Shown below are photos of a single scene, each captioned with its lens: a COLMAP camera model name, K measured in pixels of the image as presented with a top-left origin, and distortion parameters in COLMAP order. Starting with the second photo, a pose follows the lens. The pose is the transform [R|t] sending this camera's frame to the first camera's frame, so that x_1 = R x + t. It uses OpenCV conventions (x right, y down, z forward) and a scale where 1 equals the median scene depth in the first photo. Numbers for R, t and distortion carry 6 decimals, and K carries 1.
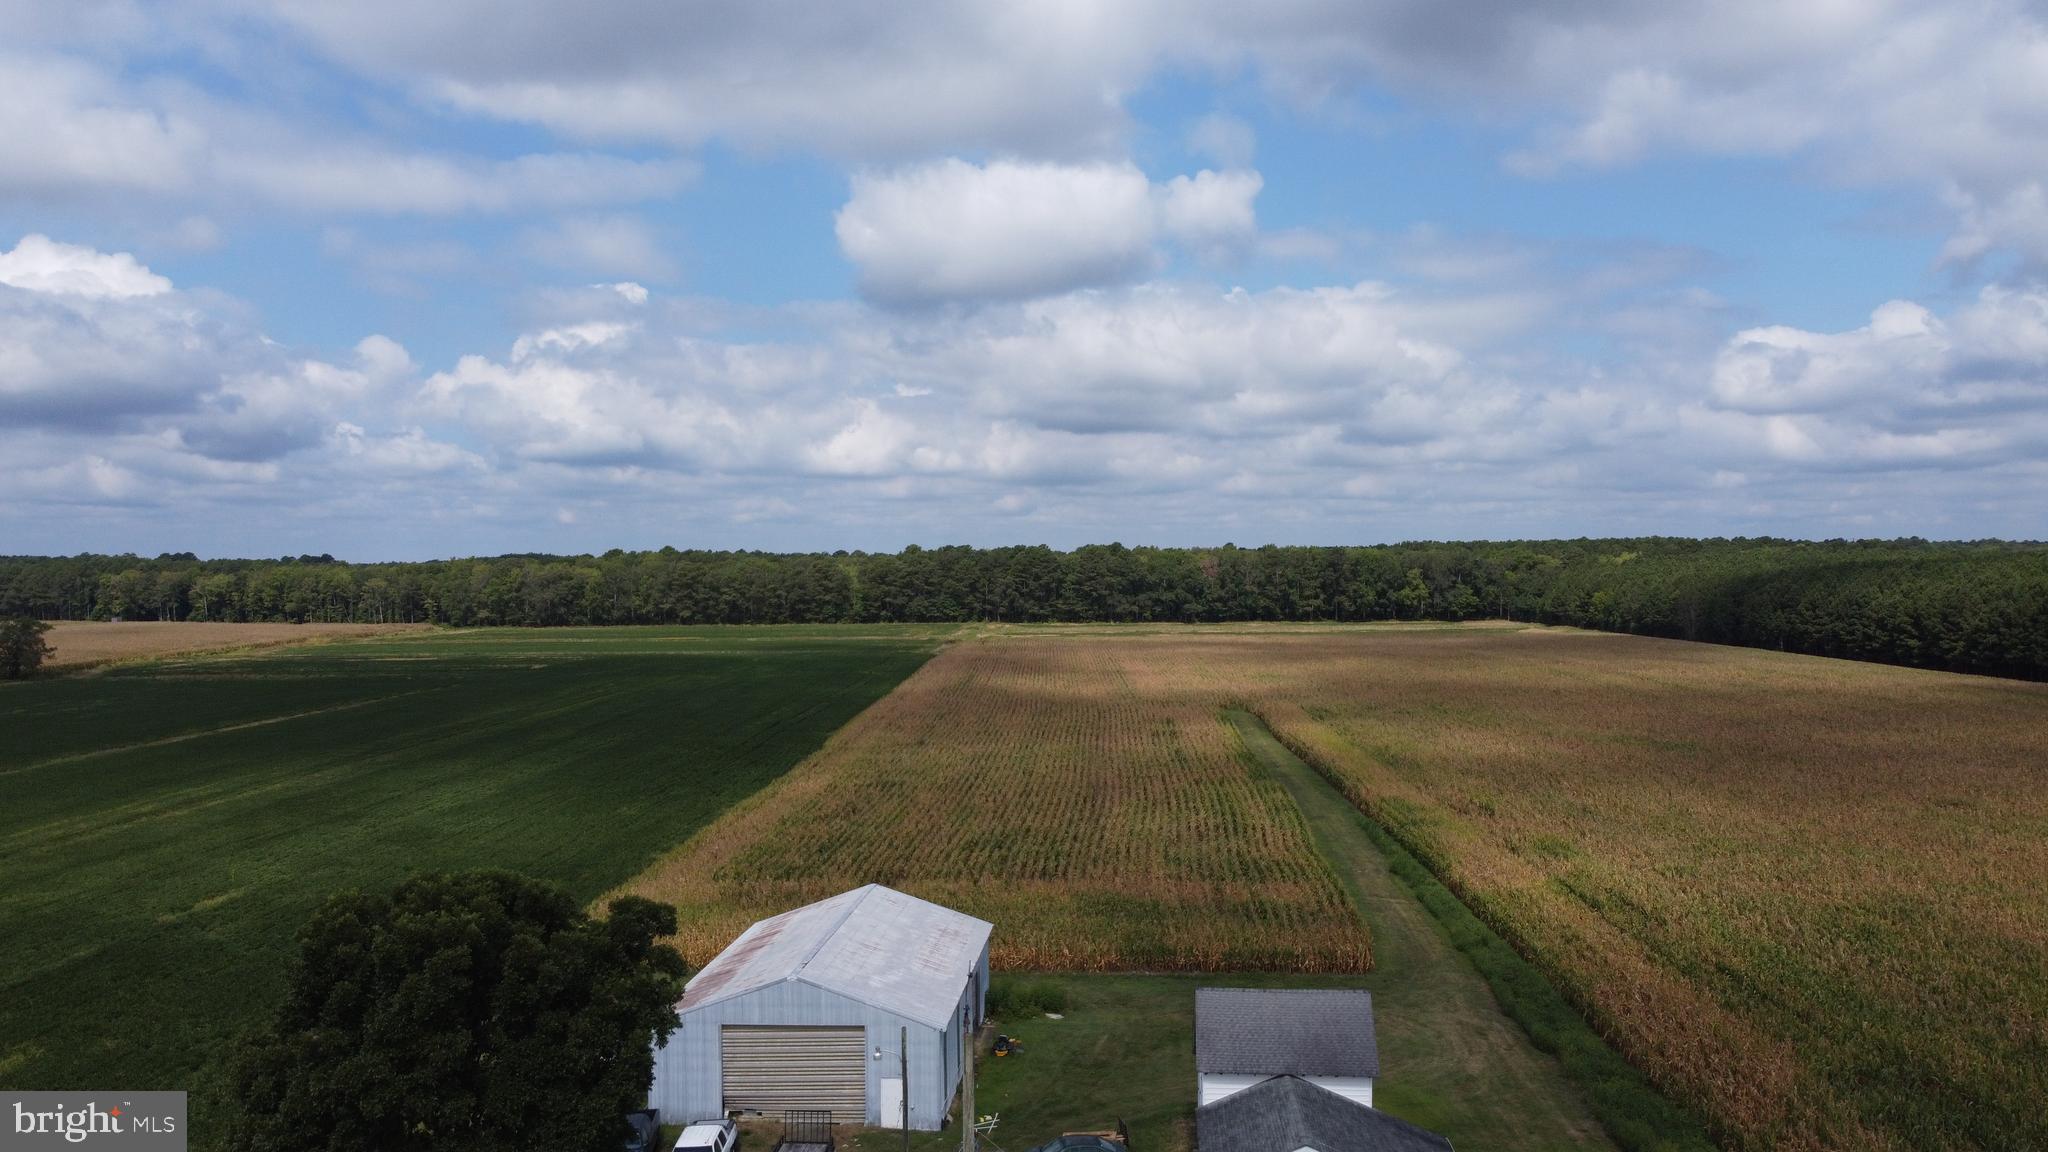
lens RADIAL K [[1558.0, 0, 1039.0], [0, 1558.0, 578.4], [0, 0, 1]] dist [0.004626, -0.009920]
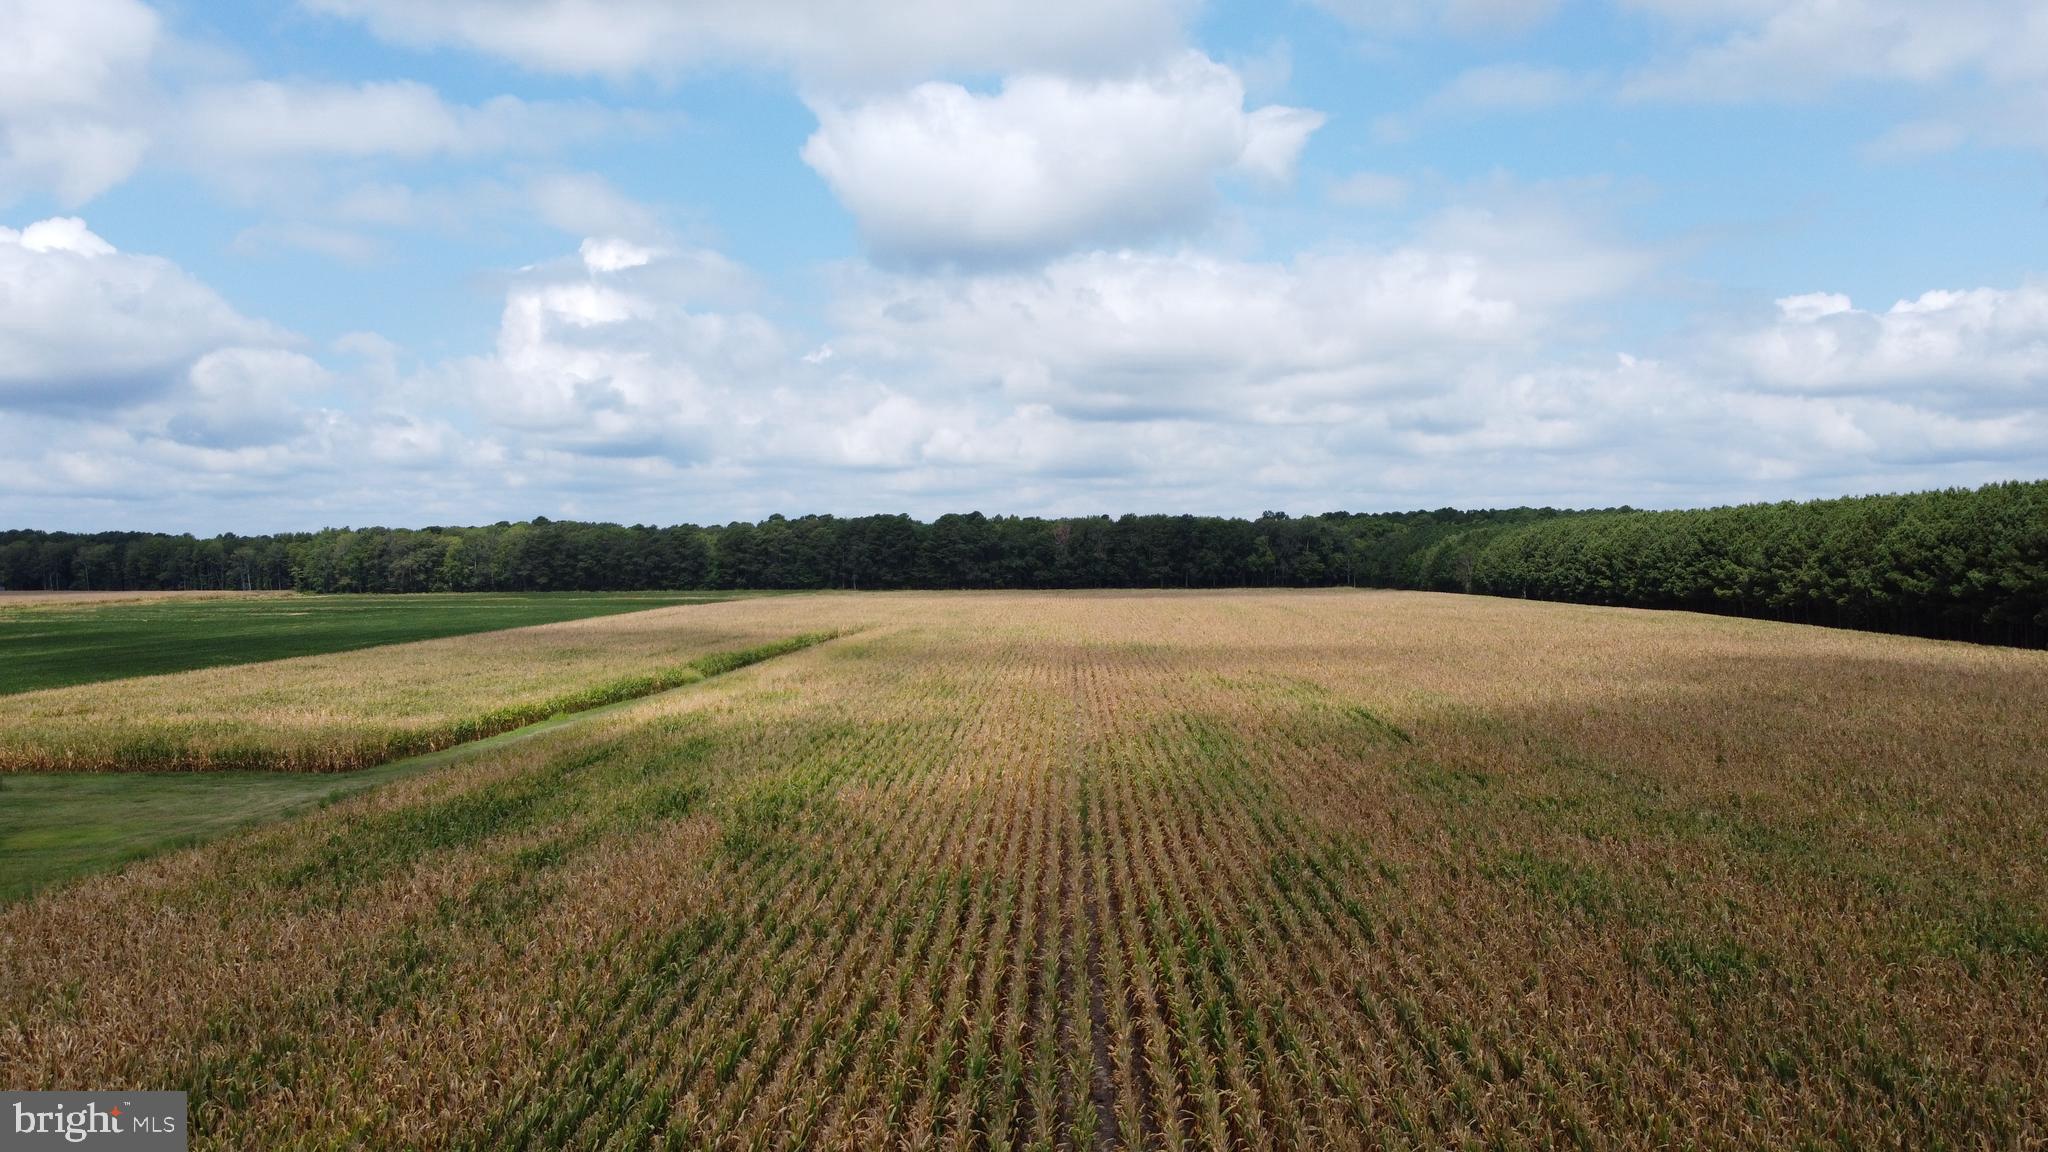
lens RADIAL K [[1558.8, 0, 1040.1], [0, 1558.8, 551.0], [0, 0, 1]] dist [0.001864, -0.003478]
pose [[0.999923, -0.000258, -0.012425, 0.108916], [0.000066, 0.999880, -0.015509, 0.019108], [0.012427, 0.015507, 0.999803, -0.010594]]
